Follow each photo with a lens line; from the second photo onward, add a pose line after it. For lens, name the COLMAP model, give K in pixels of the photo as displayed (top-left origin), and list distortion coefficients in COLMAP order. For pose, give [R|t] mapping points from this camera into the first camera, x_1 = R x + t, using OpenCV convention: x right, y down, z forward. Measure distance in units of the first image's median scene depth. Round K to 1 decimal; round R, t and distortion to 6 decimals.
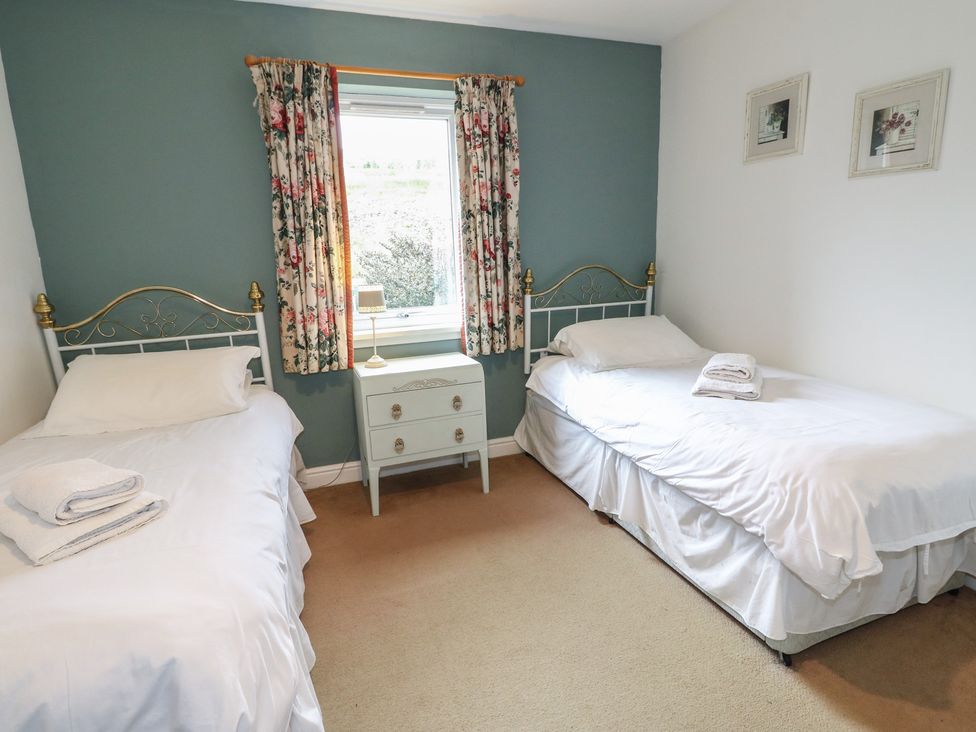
lens RADIAL K [[518.8, 0, 488.0], [0, 518.8, 366.0], [0, 0, 1]] dist [0.000945, -0.019180]
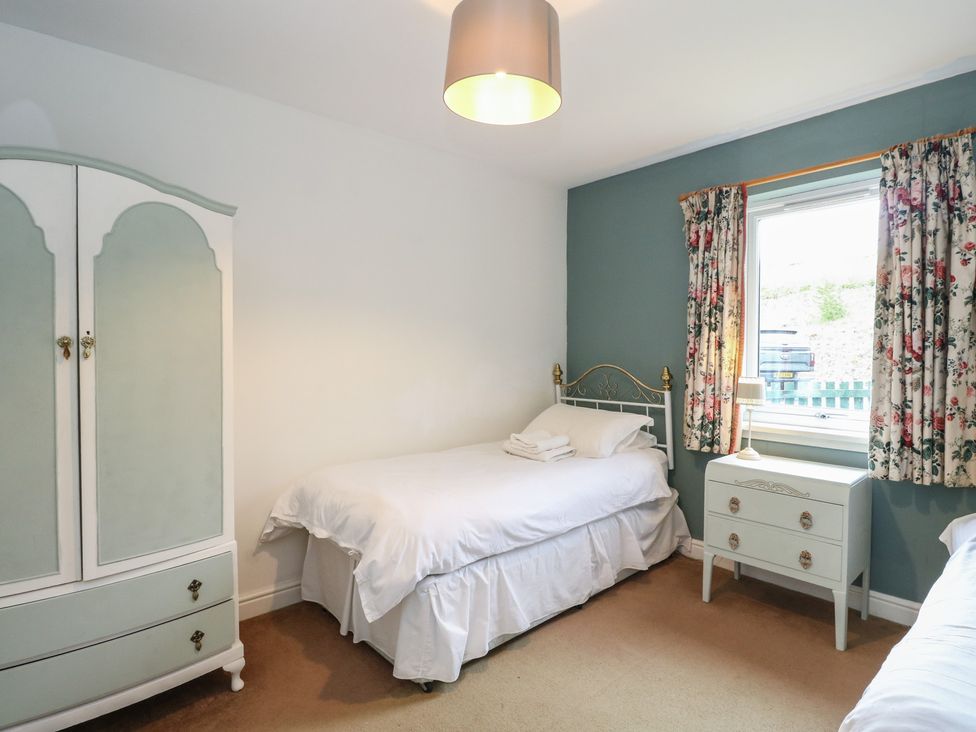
lens RADIAL K [[518.8, 0, 488.0], [0, 518.8, 366.0], [0, 0, 1]] dist [0.000945, -0.019180]
pose [[0.354699, 0.066638, -0.932603, 0.539813], [-0.212462, 0.977108, -0.010988, -0.057719], [0.910521, 0.202040, 0.360737, 0.158306]]
